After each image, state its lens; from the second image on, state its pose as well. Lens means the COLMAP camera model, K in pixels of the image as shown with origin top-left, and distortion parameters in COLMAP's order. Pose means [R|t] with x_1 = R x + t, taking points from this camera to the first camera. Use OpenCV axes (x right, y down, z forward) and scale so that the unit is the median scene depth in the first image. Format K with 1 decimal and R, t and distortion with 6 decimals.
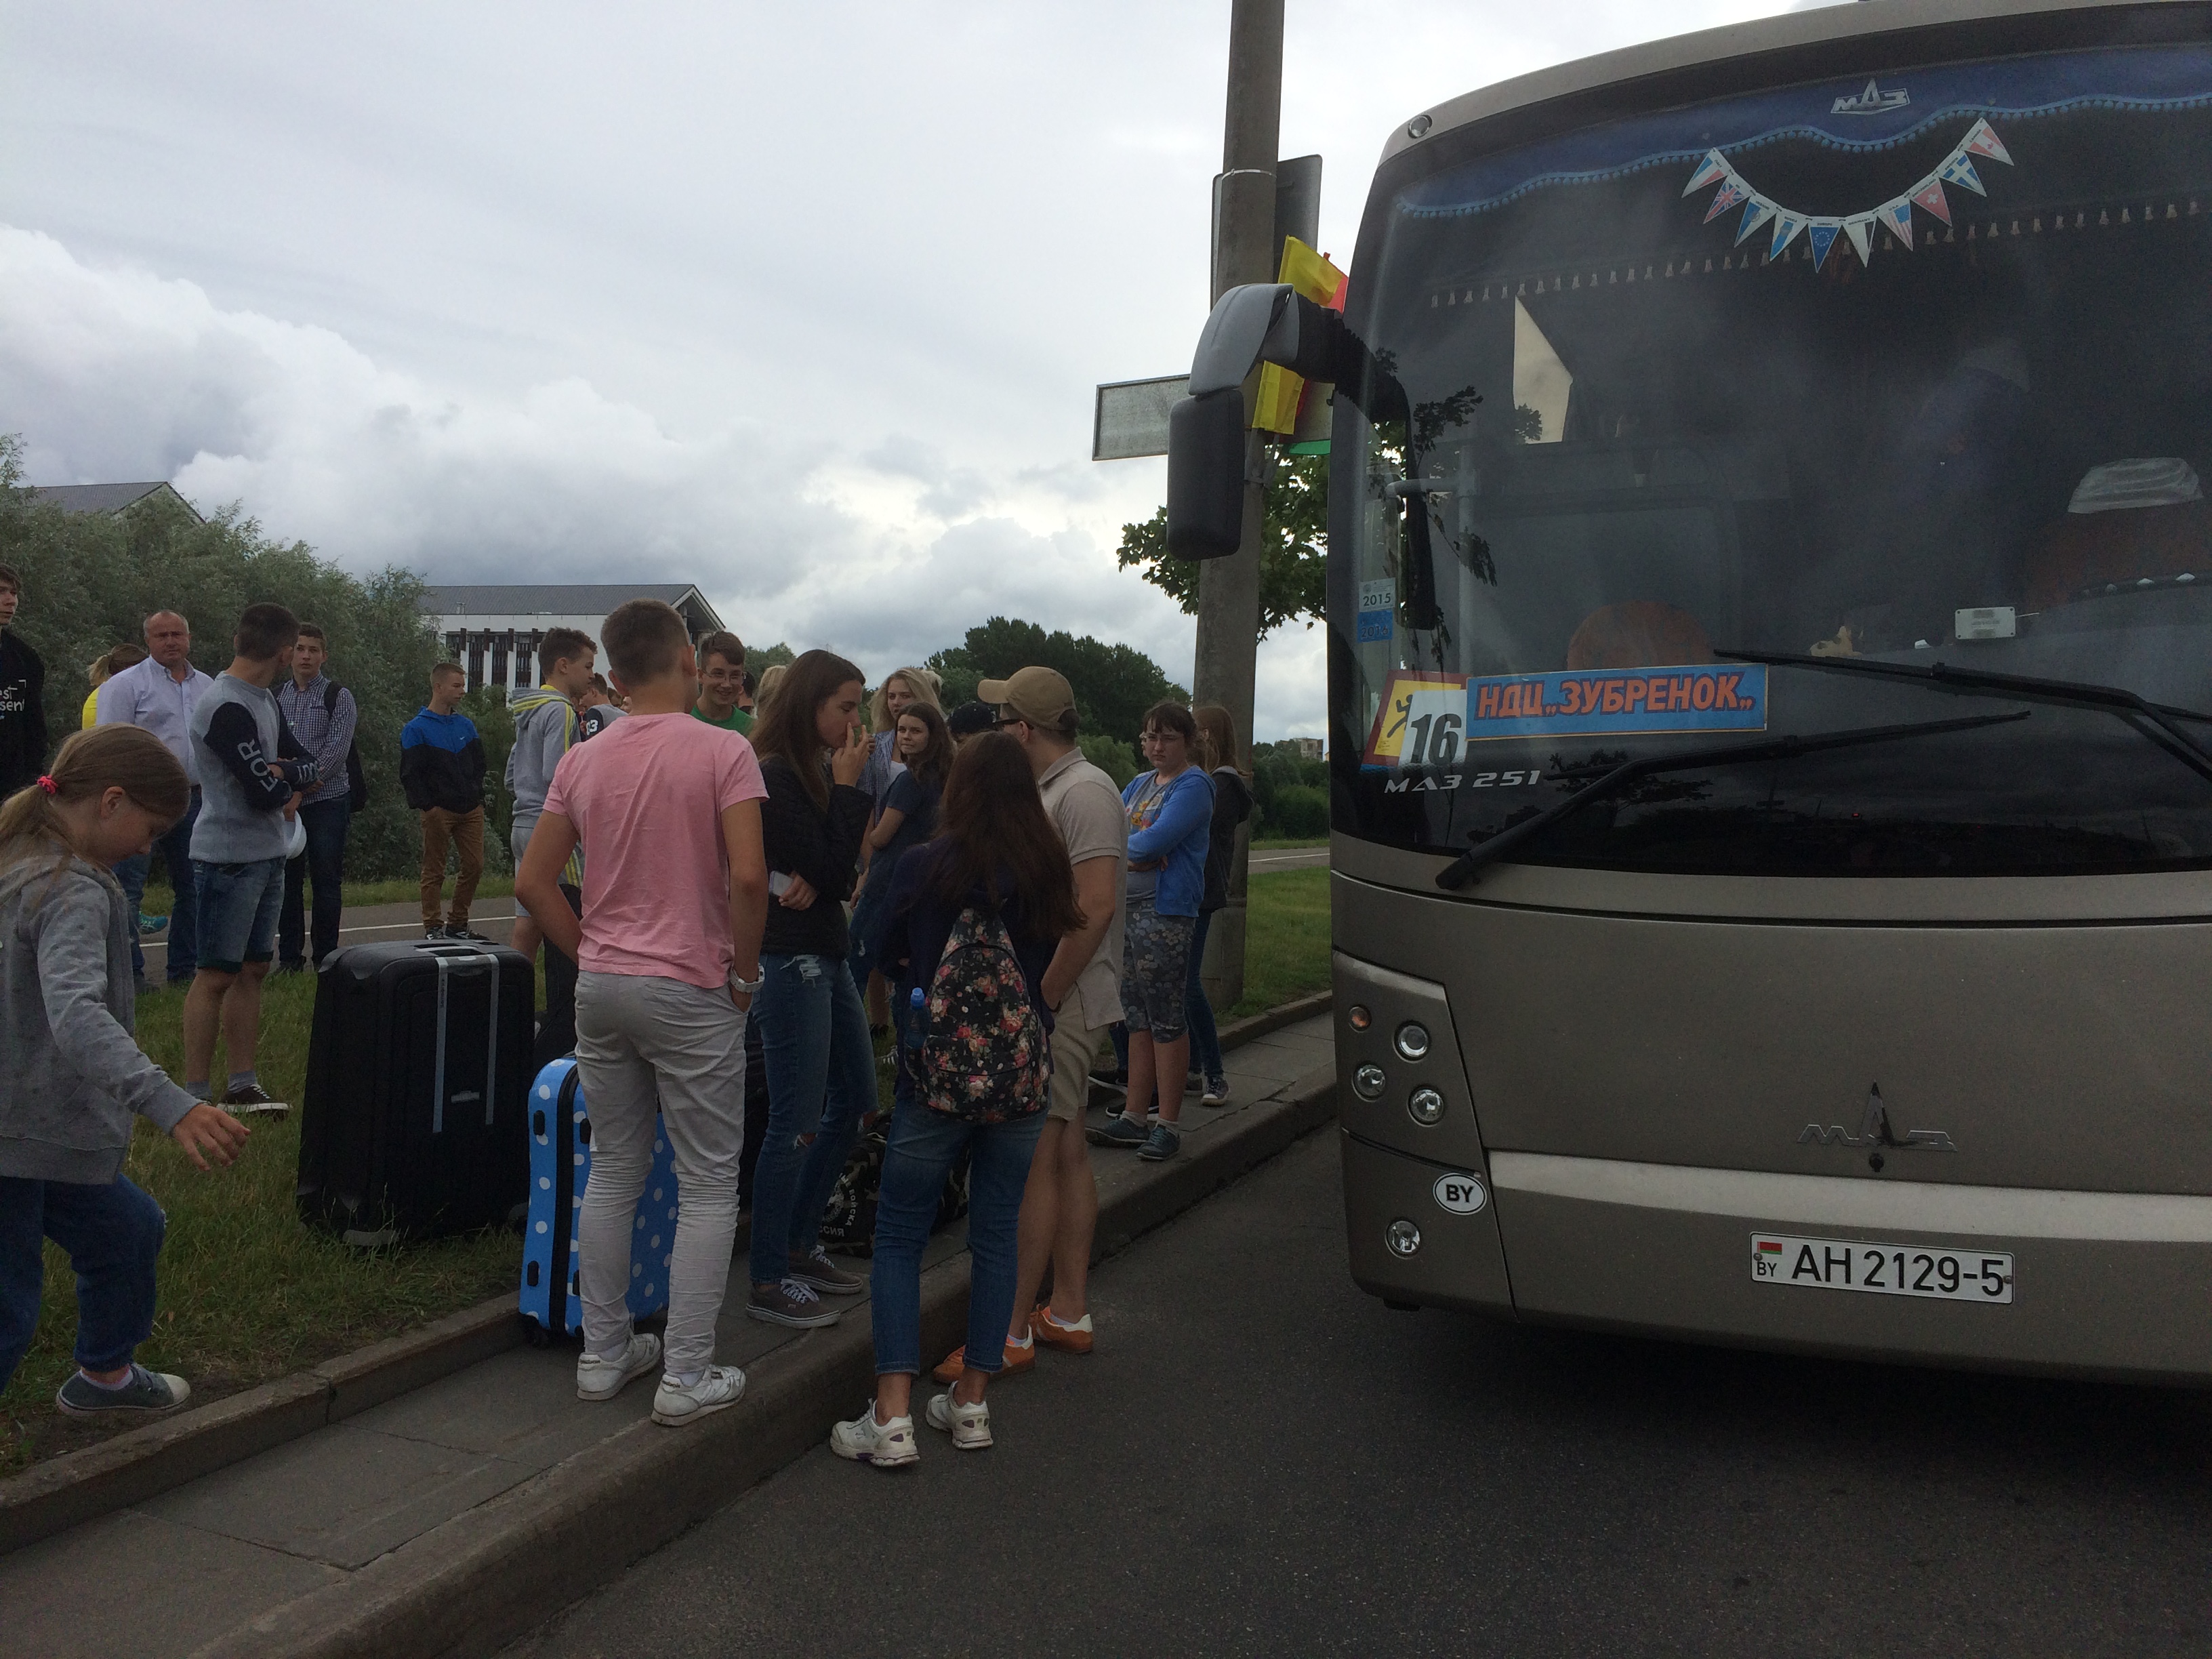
lens RADIAL K [[1896.3, 0, 1111.2], [0, 1896.3, 827.0], [0, 0, 1]] dist [0.077838, -0.099312]
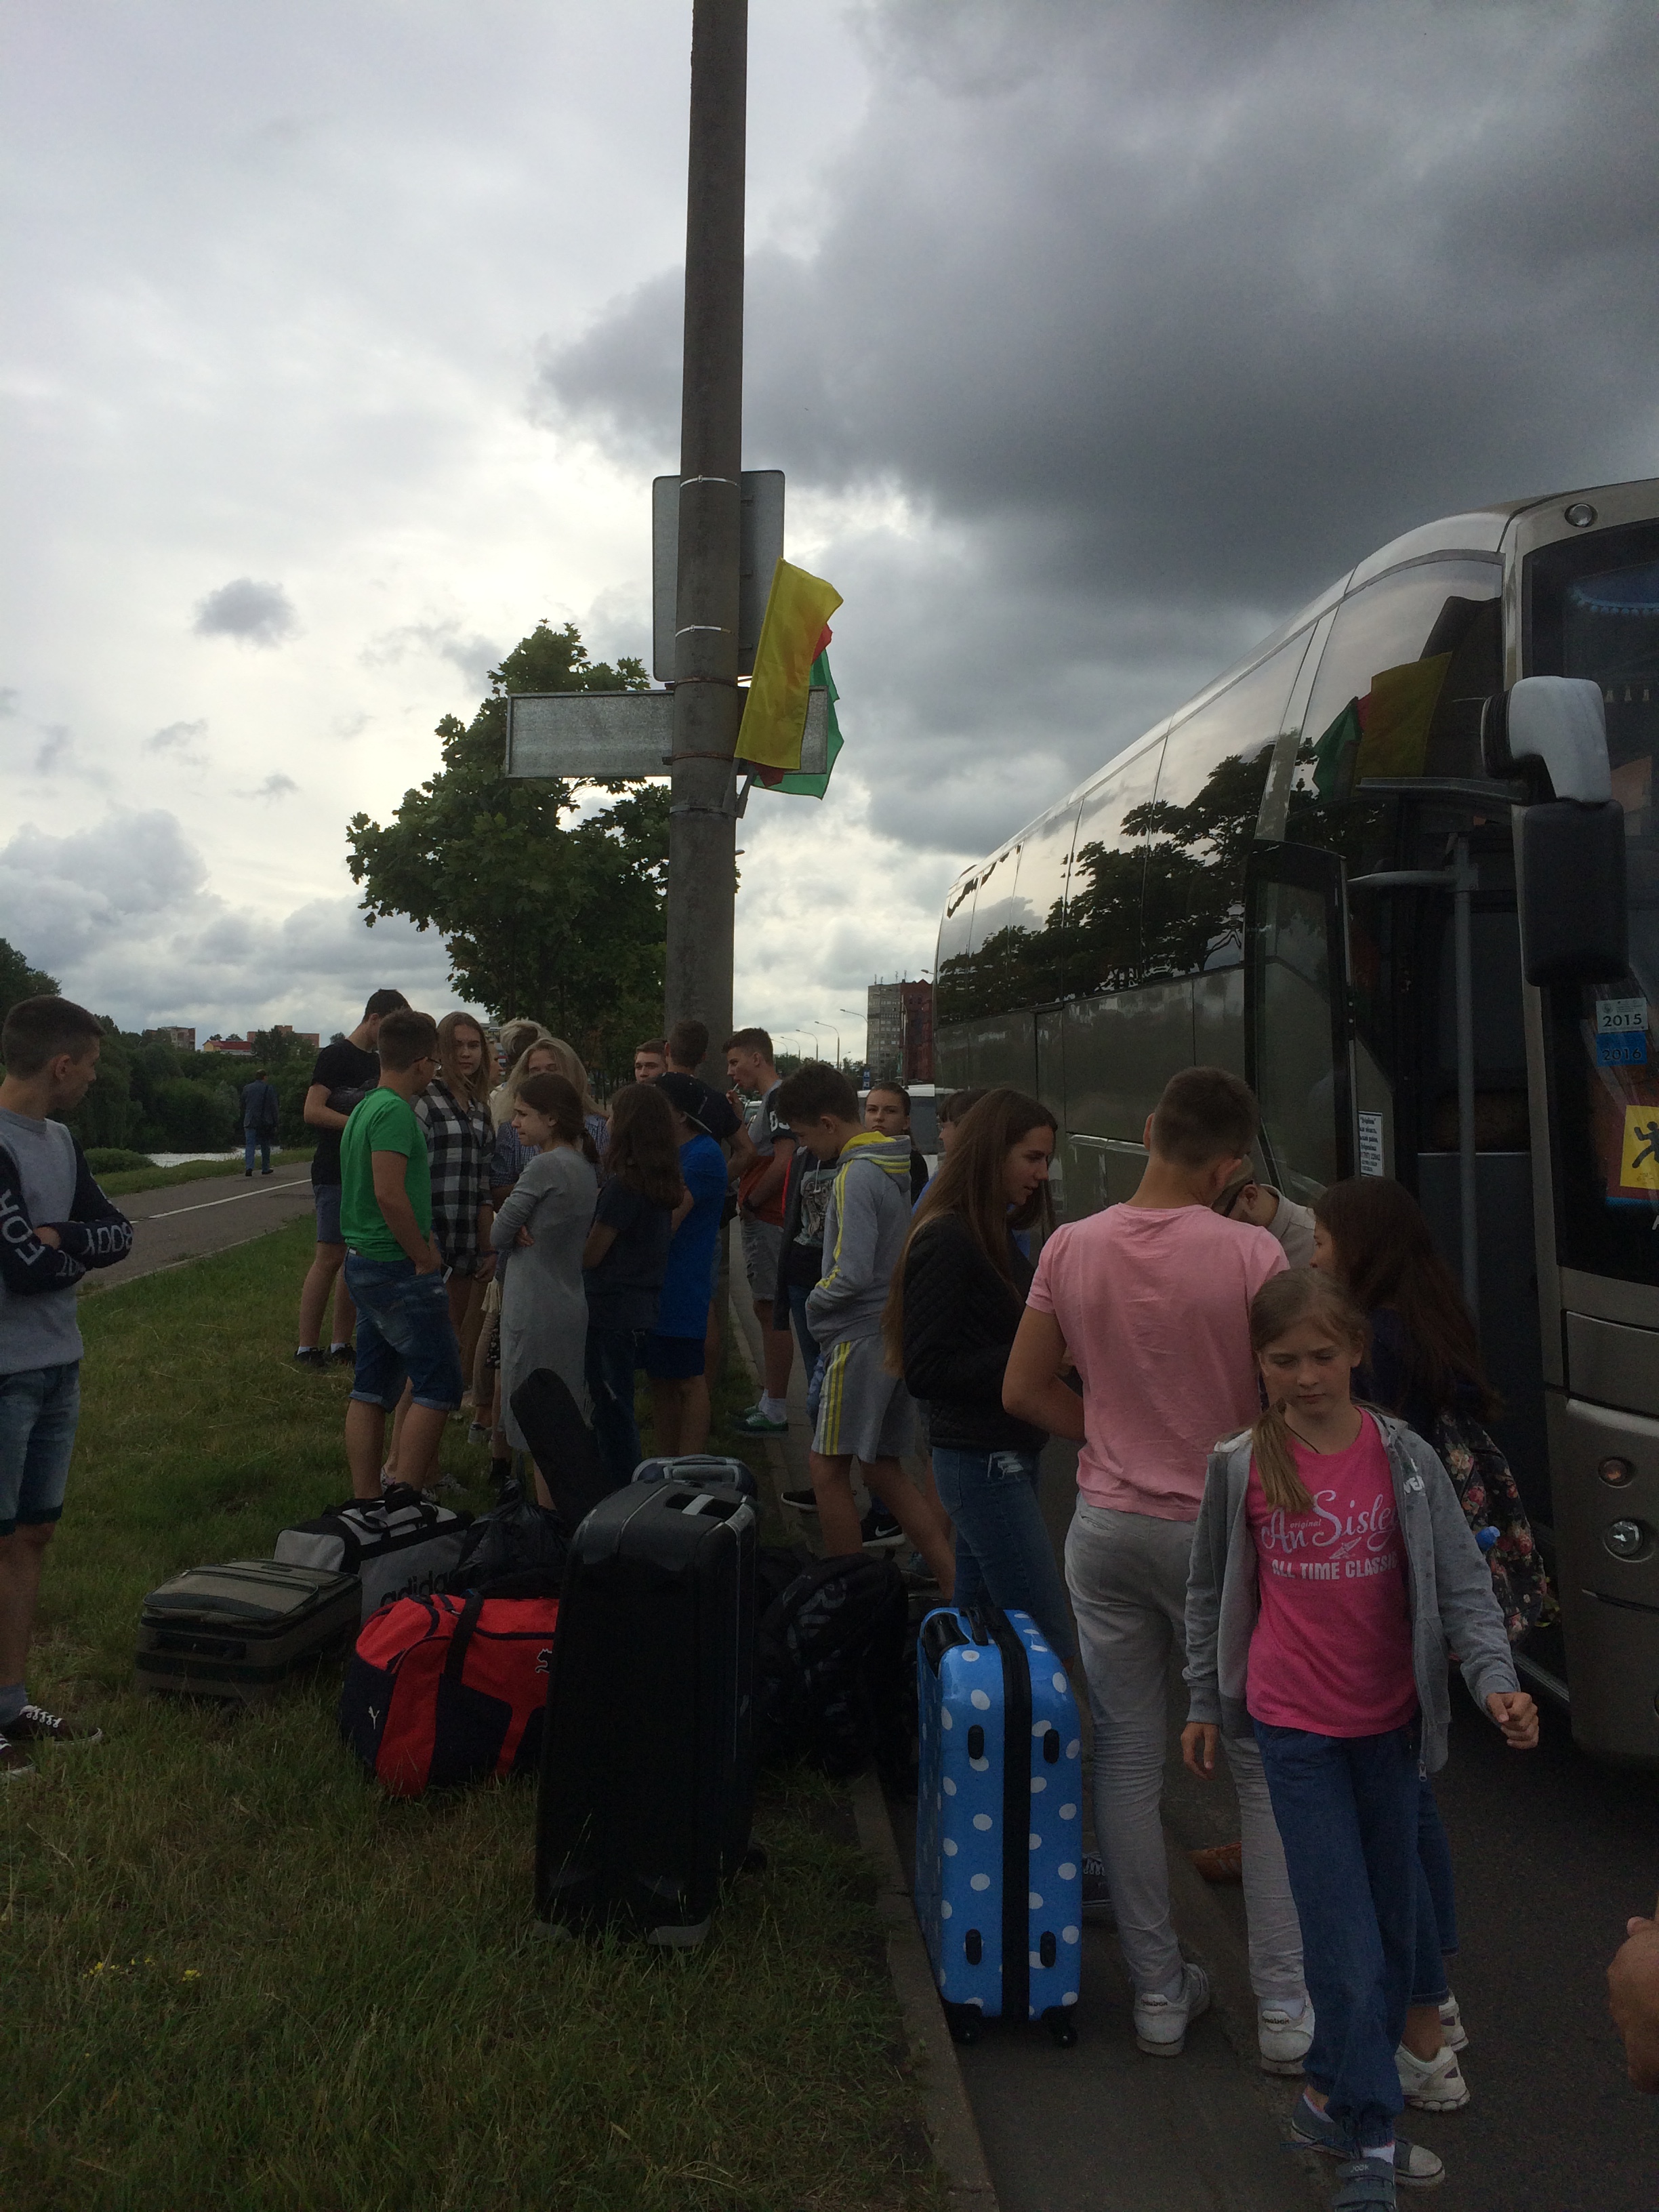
lens RADIAL K [[1896.3, 0, 830.6], [0, 1896.3, 1106.5], [0, 0, 1]] dist [0.077838, -0.099312]
pose [[0.903789, -0.026061, 0.427184, -0.609317], [0.027419, 0.999620, 0.002975, -0.090516], [-0.427099, 0.009024, 0.904160, 0.314977]]
